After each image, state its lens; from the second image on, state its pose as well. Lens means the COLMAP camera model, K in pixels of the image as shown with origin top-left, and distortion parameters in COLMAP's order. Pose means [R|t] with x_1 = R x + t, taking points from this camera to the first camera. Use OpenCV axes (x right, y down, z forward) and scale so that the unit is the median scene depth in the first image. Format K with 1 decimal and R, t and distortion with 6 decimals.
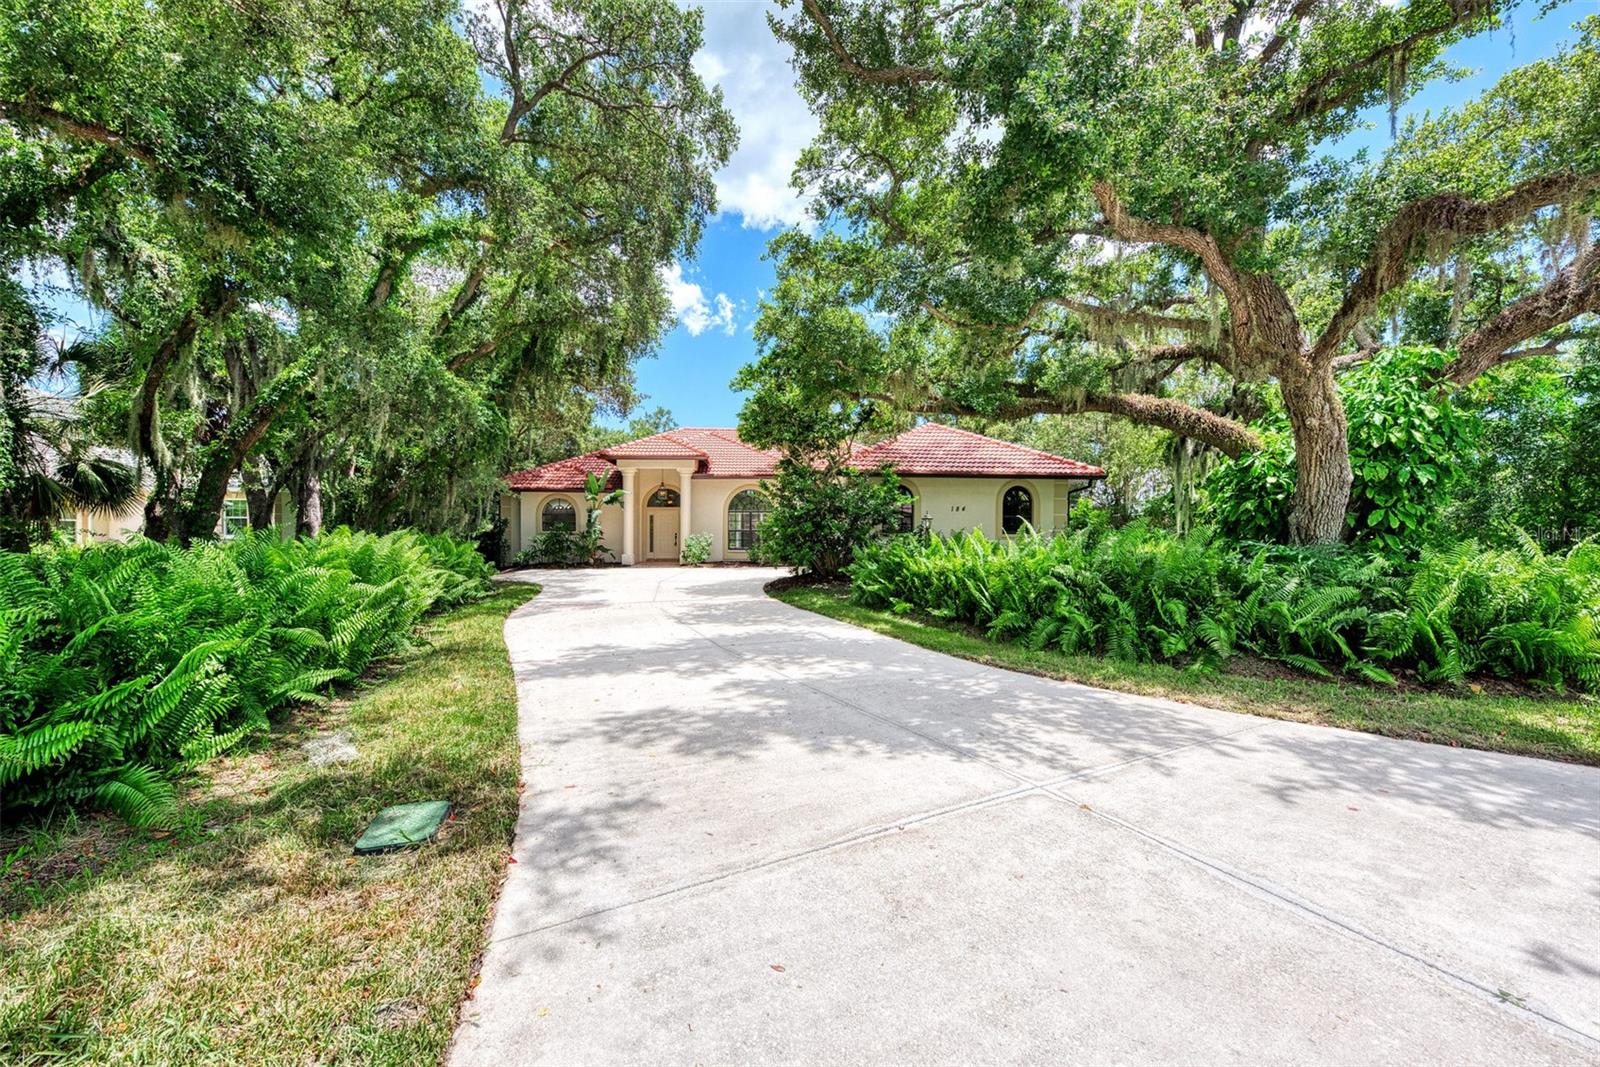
lens RADIAL K [[612.6, 0, 797.6], [0, 612.6, 534.7], [0, 0, 1]] dist [-0.003590, -0.001157]
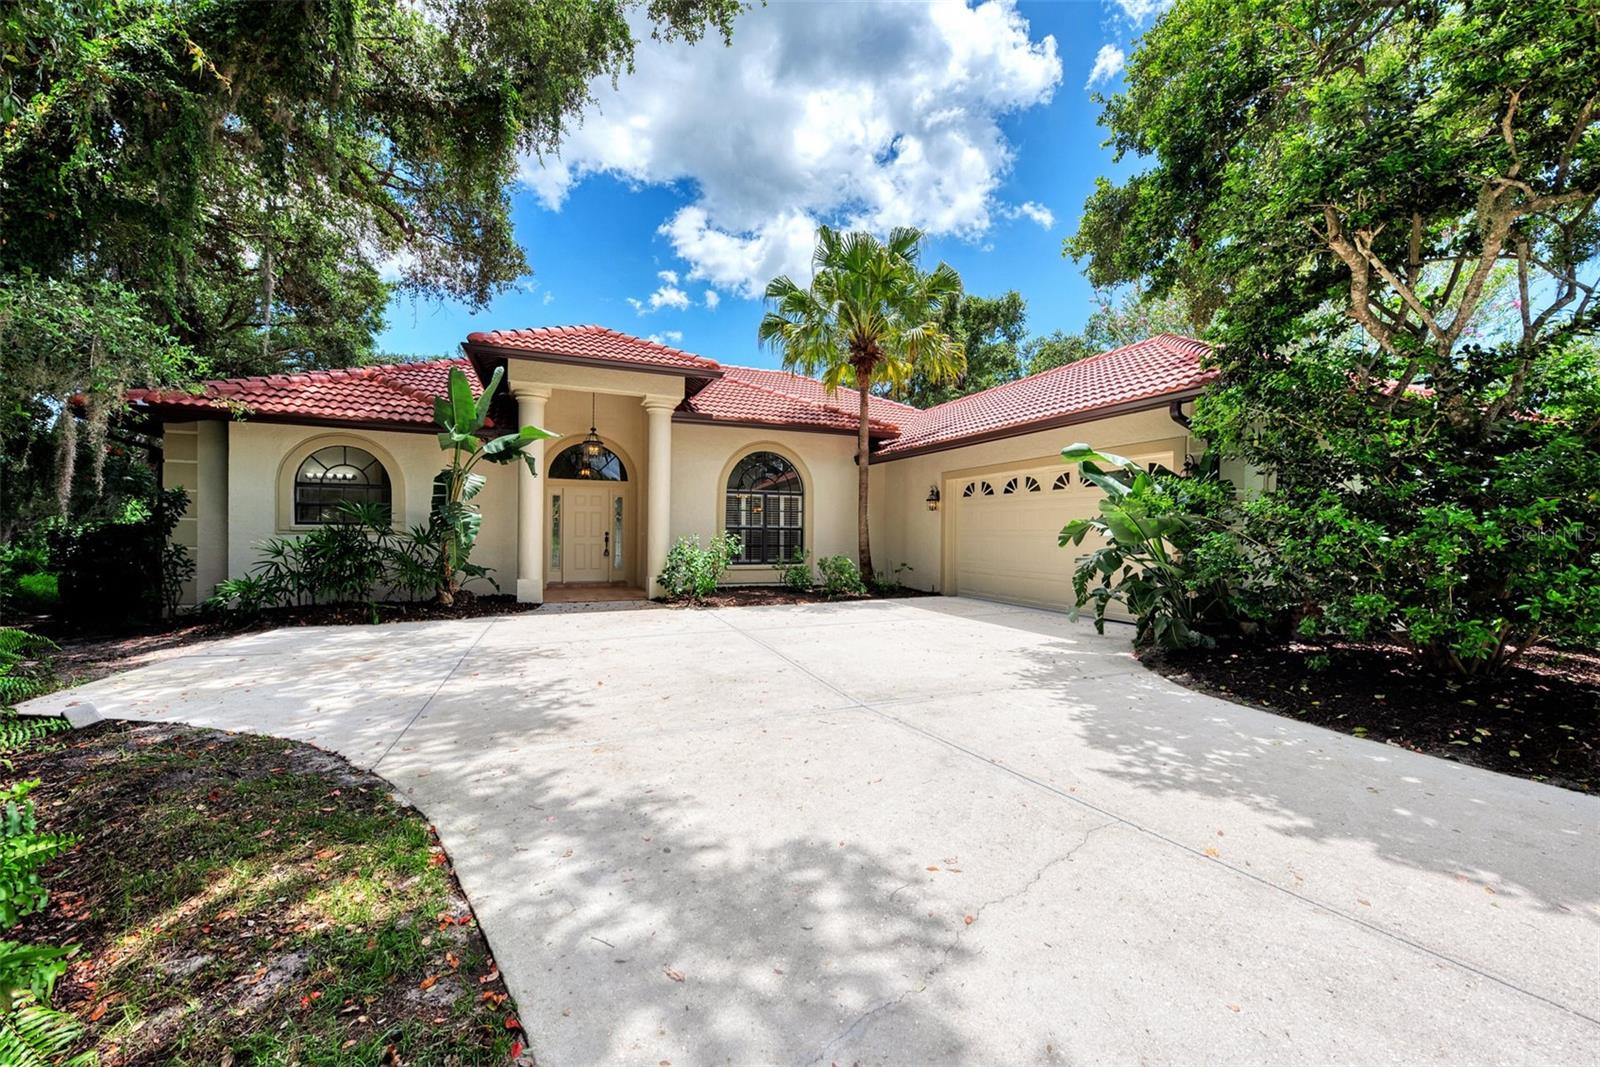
lens RADIAL K [[612.6, 0, 799.7], [0, 612.6, 534.2], [0, 0, 1]] dist [-0.003590, -0.001157]
pose [[0.936876, 0.003425, 0.349645, -0.249701], [-0.004781, 0.999984, 0.003016, -0.003030], [-0.349629, -0.004497, 0.936877, 0.514923]]
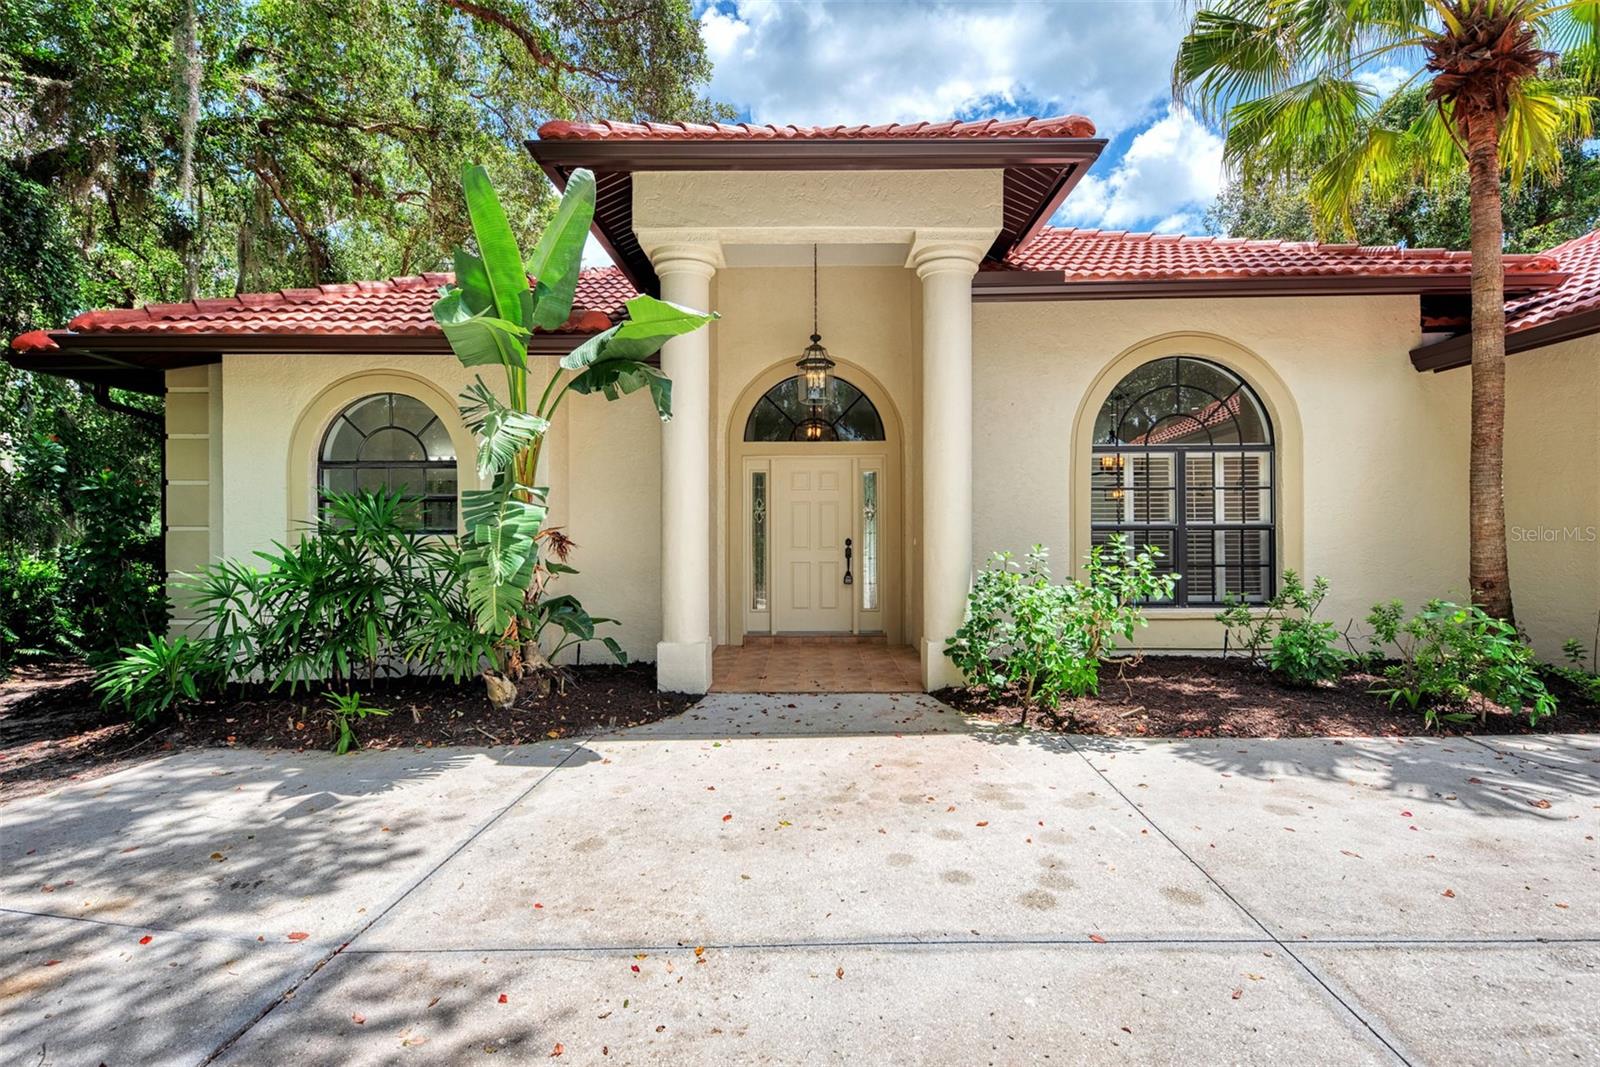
lens RADIAL K [[745.9, 0, 806.7], [0, 745.9, 529.4], [0, 0, 1]] dist [0.004766, 0.000434]
pose [[0.998733, -0.008689, -0.049570, -0.221445], [0.008645, 0.999962, -0.001103, -0.006686], [0.049578, 0.000673, 0.998770, 0.740788]]
